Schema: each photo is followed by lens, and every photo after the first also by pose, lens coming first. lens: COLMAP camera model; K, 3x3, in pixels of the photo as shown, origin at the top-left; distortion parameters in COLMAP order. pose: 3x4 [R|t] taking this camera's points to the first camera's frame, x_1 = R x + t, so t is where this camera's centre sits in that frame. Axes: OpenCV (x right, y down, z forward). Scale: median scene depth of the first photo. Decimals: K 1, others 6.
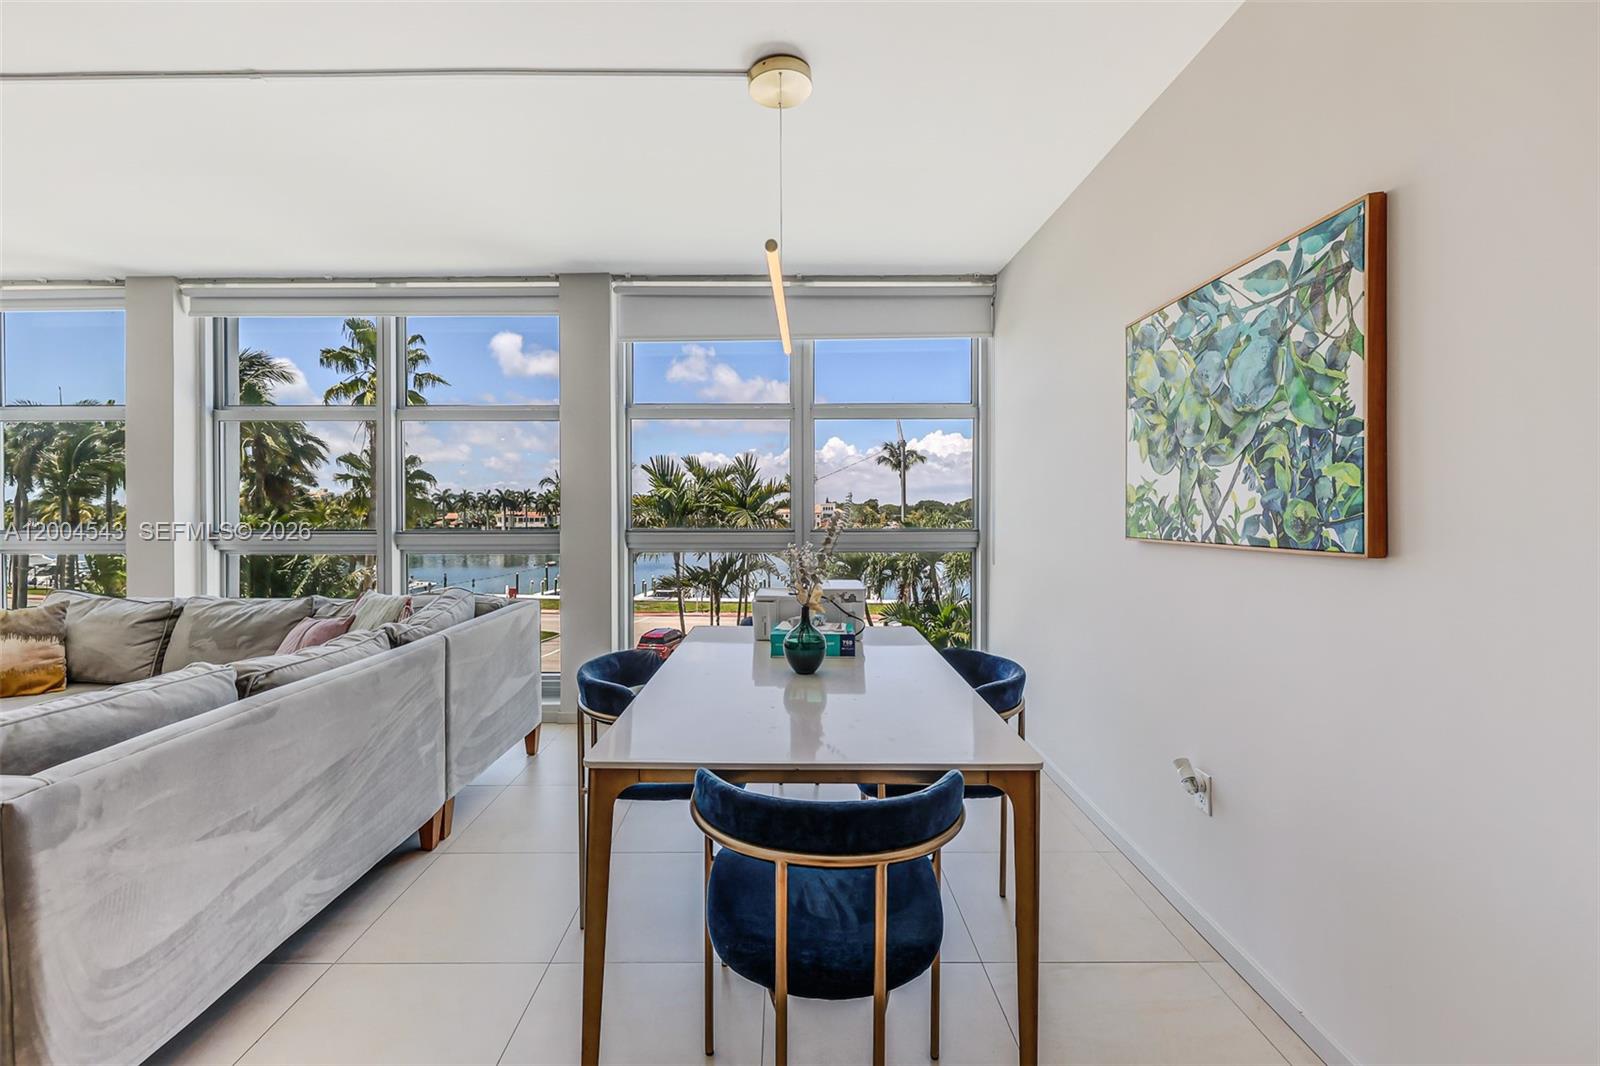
lens RADIAL K [[674.9, 0, 786.3], [0, 674.9, 520.6], [0, 0, 1]] dist [-0.003036, 0.001406]
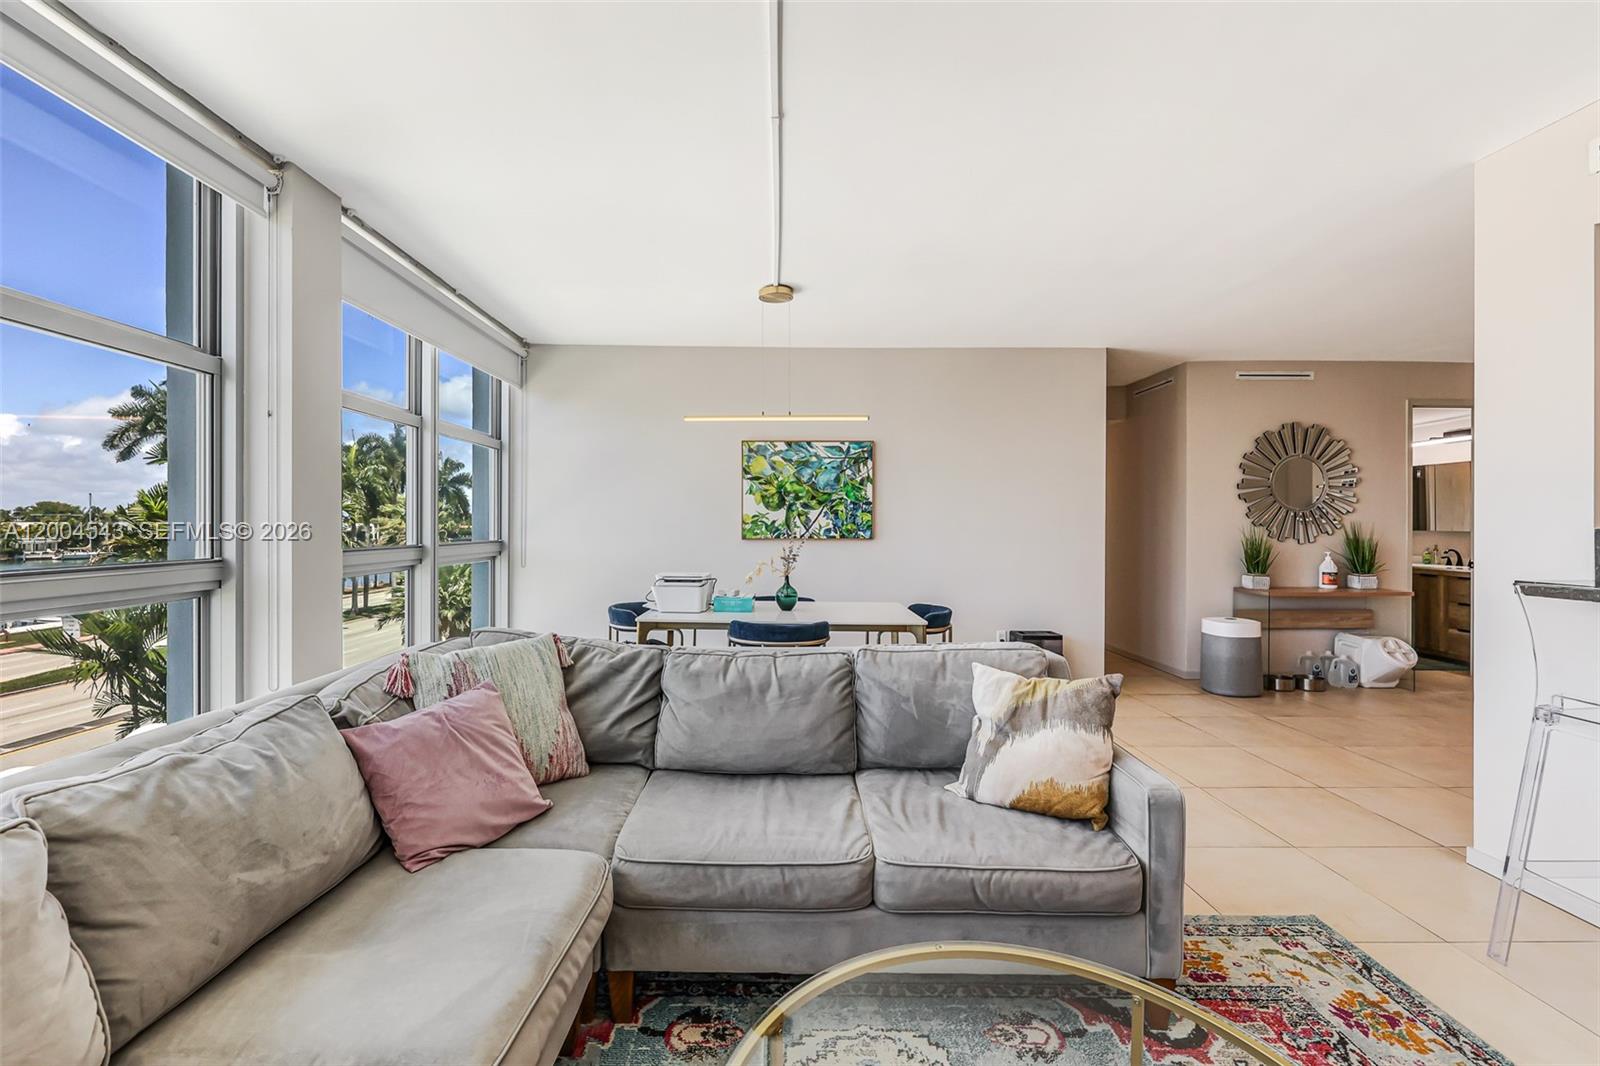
lens RADIAL K [[674.9, 0, 781.7], [0, 674.9, 521.6], [0, 0, 1]] dist [-0.003036, 0.001406]
pose [[-0.005283, 0.006933, 0.999962, -1.655375], [0.011487, 0.999910, -0.006872, -0.013278], [-0.999920, 0.011450, -0.005363, 0.892466]]
